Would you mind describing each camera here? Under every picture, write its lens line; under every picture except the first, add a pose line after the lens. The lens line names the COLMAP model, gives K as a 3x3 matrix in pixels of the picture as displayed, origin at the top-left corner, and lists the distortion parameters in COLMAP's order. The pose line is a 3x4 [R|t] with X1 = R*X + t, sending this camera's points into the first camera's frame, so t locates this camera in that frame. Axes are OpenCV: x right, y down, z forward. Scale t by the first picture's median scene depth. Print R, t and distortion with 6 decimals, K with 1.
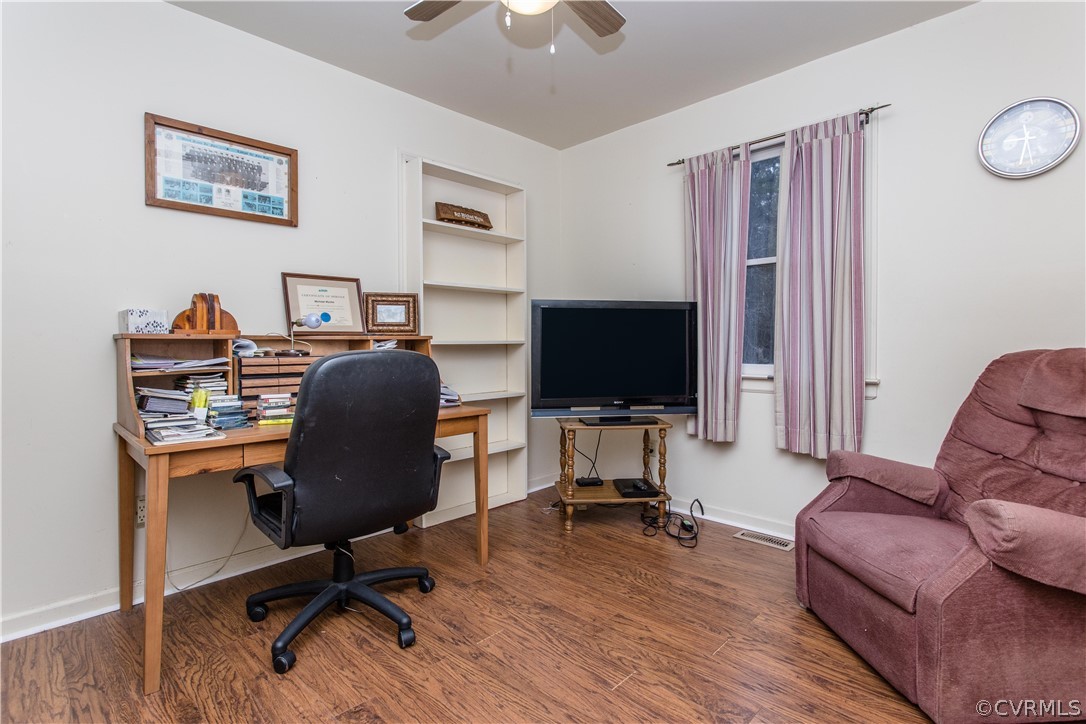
lens RADIAL K [[538.5, 0, 545.4], [0, 538.5, 340.6], [0, 0, 1]] dist [-0.001711, -0.000143]
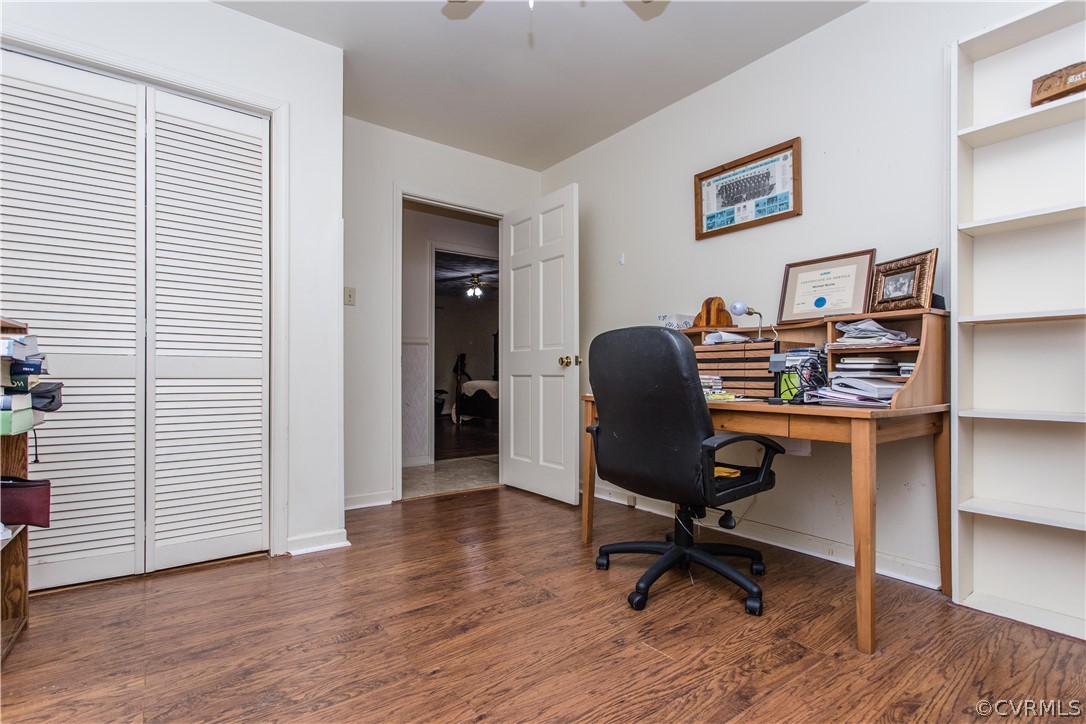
lens RADIAL K [[516.7, 0, 543.0], [0, 516.7, 362.0], [0, 0, 1]] dist [0.002668, 0.001326]
pose [[-0.155922, -0.022064, -0.987523, 0.570604], [0.001050, 0.999746, -0.022503, 0.083292], [0.987769, -0.004545, -0.155860, 0.724559]]
